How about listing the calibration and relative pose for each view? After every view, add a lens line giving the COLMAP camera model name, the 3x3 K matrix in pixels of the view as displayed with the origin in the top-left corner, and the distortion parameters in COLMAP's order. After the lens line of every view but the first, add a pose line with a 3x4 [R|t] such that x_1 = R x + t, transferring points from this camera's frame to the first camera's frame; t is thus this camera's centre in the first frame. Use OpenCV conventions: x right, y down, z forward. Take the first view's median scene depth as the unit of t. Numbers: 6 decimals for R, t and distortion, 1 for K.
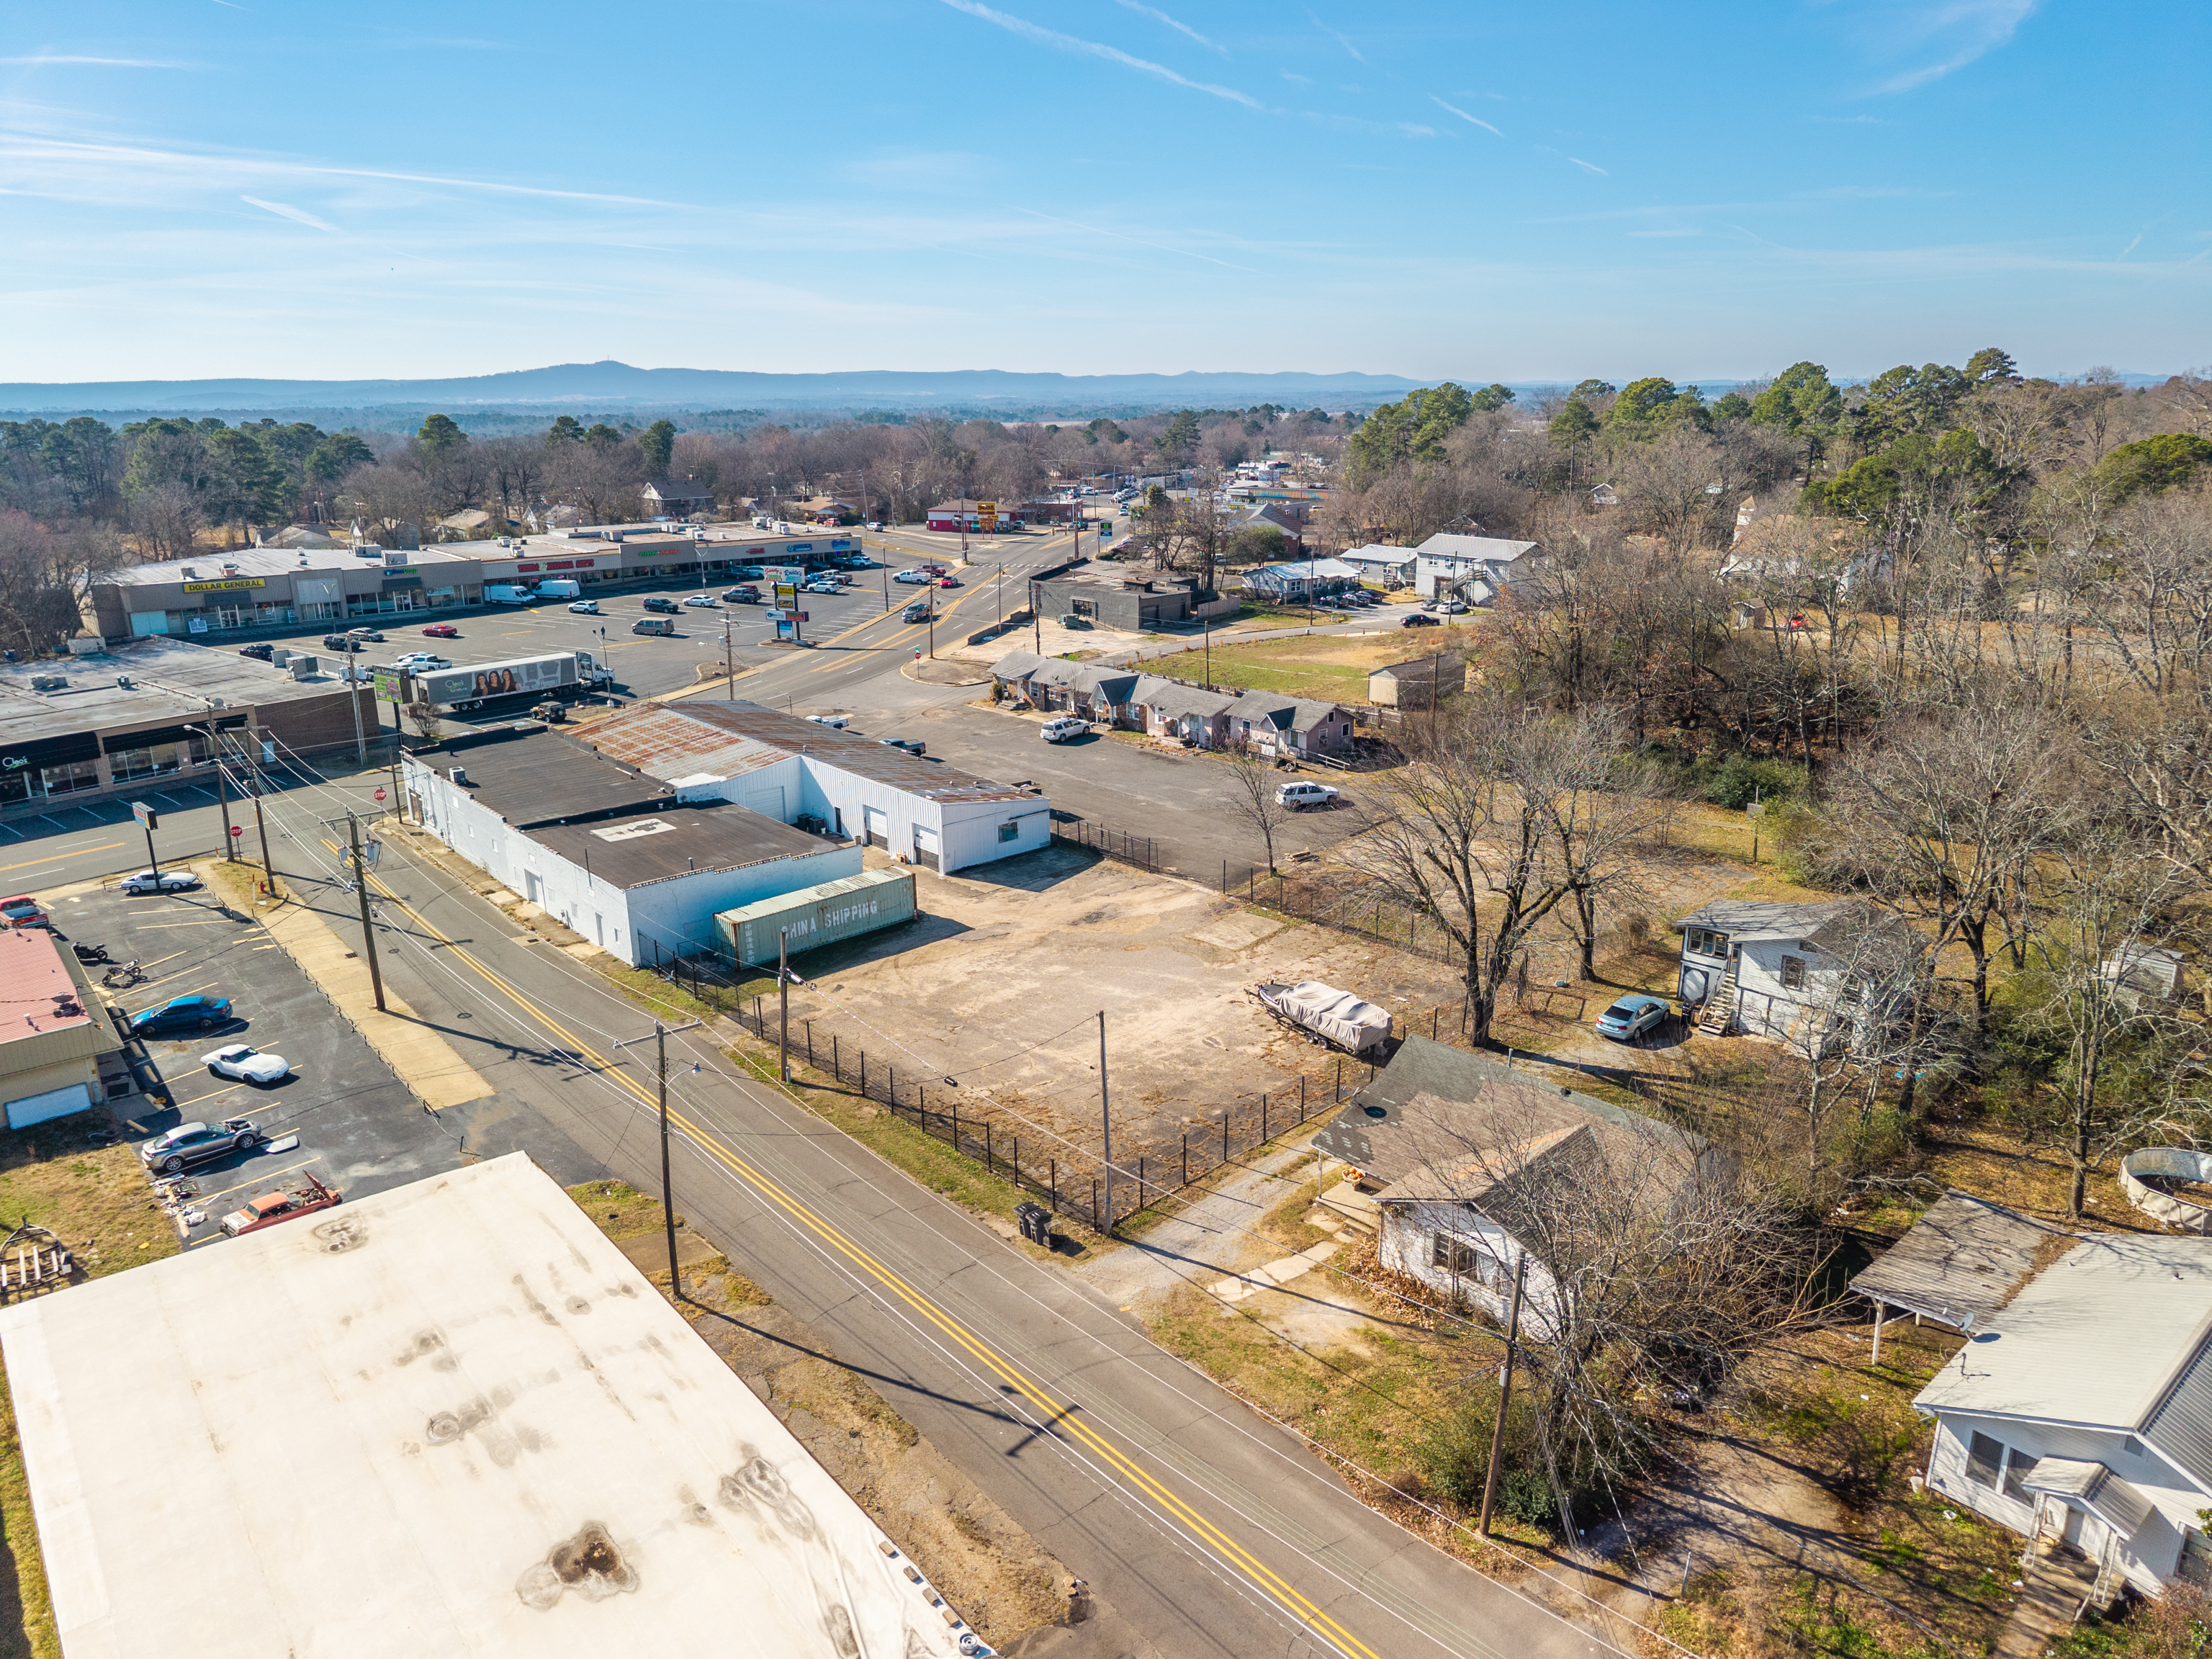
lens RADIAL K [[1479.0, 0, 1096.8], [0, 1479.0, 824.0], [0, 0, 1]] dist [0.008011, -0.003433]
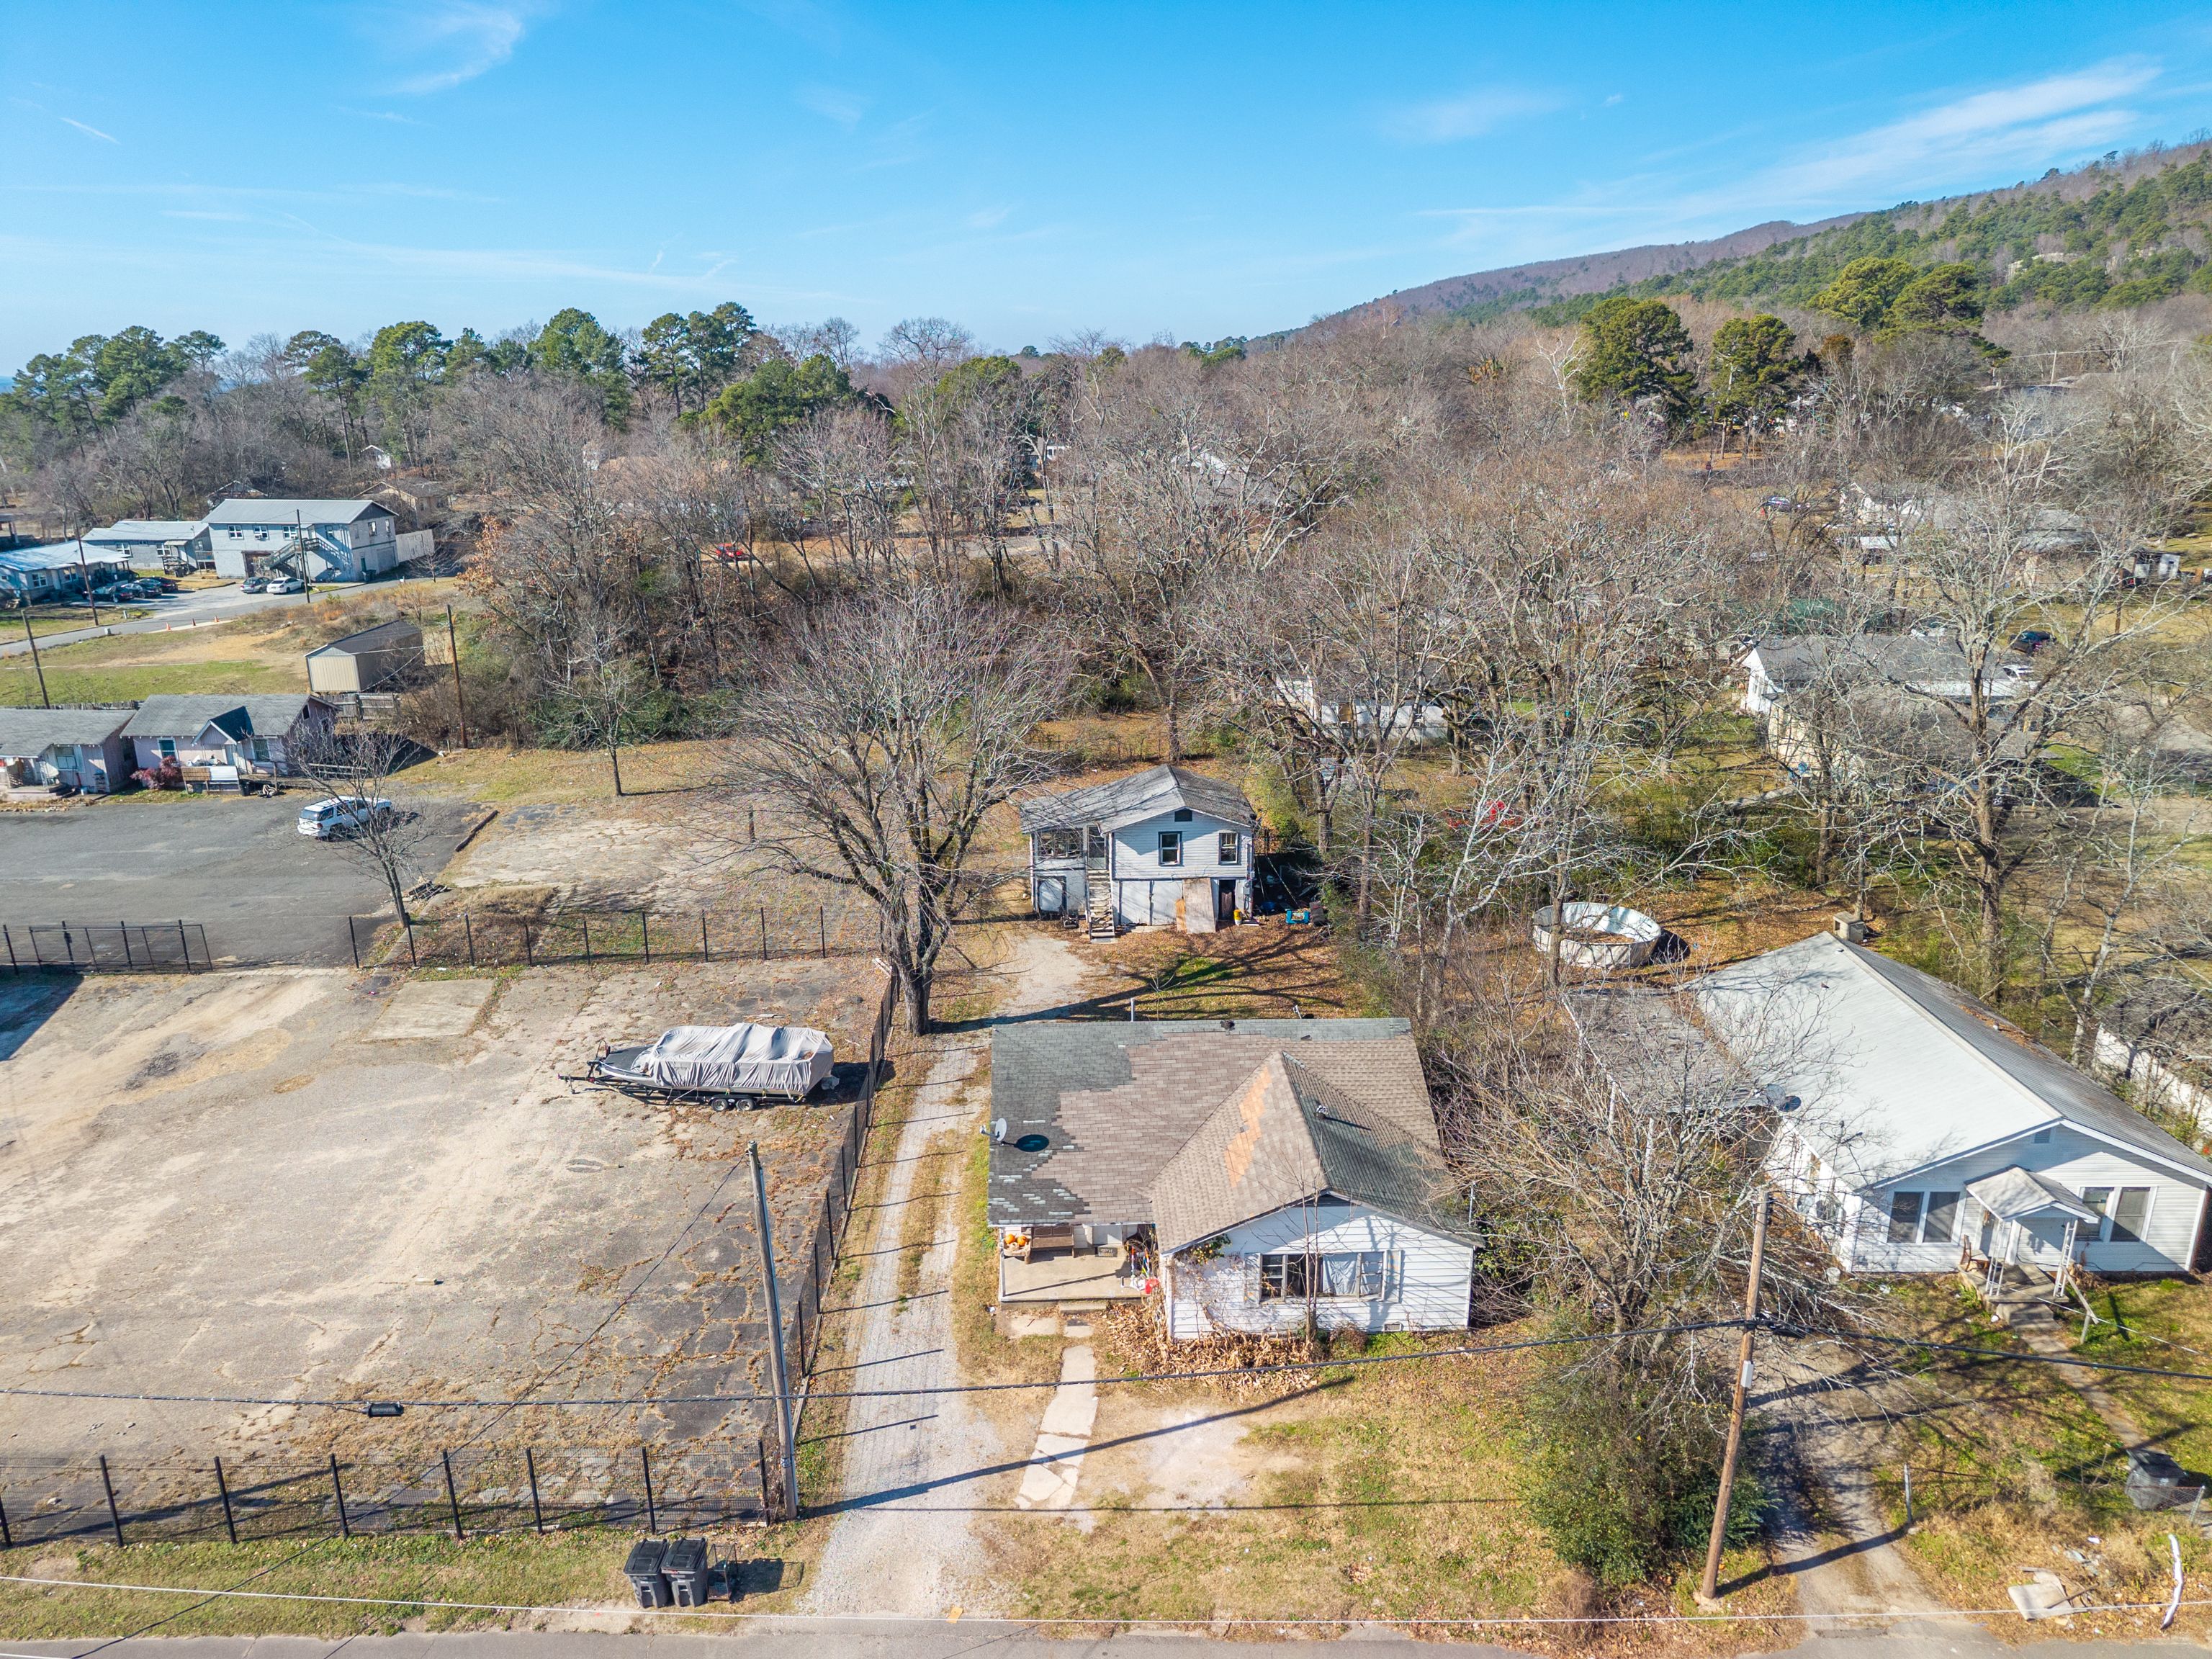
lens RADIAL K [[1479.0, 0, 1105.4], [0, 1479.0, 841.9], [0, 0, 1]] dist [0.008011, -0.003433]
pose [[0.657447, -0.220550, 0.720500, -0.133829], [0.210784, 0.971860, 0.105156, -0.005129], [-0.723418, 0.082735, 0.685435, 0.250080]]
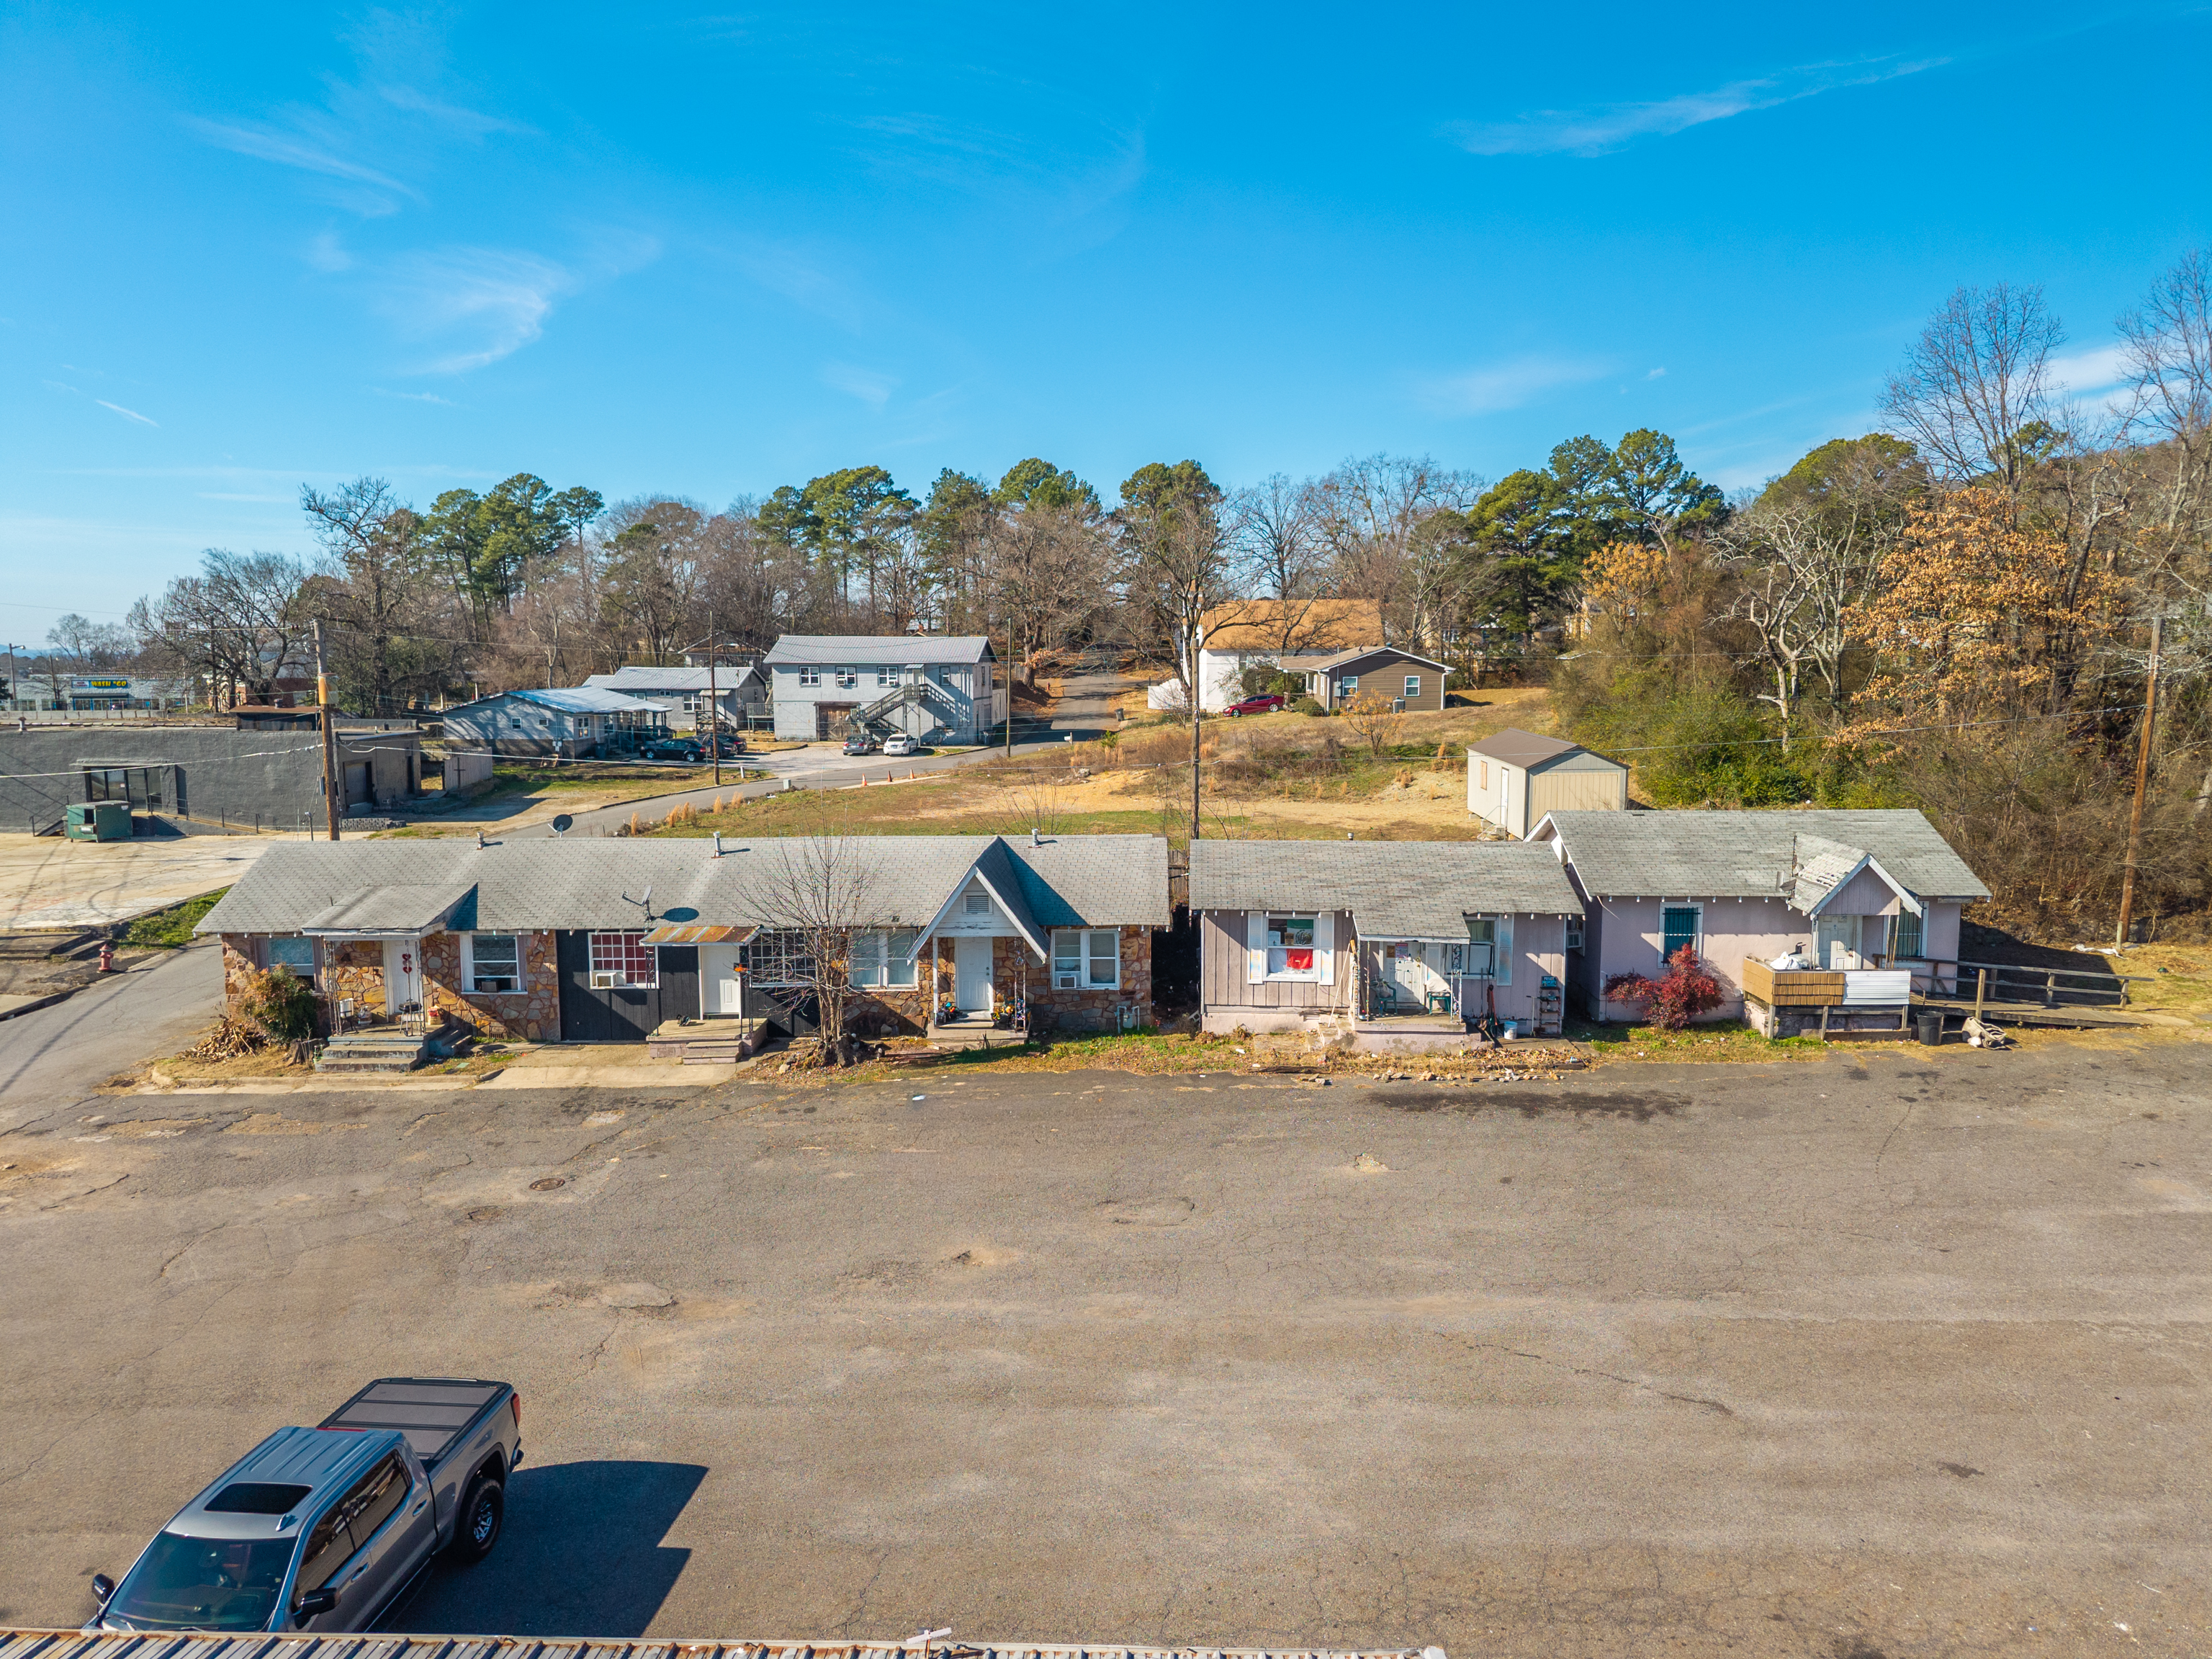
lens RADIAL K [[1536.7, 0, 1092.7], [0, 1536.7, 830.1], [0, 0, 1]] dist [0.123147, 0.001231]
pose [[0.683669, -0.082947, 0.725063, -0.226708], [0.205508, 0.975196, -0.082214, -0.094993], [-0.700259, 0.205214, 0.683758, 0.987562]]
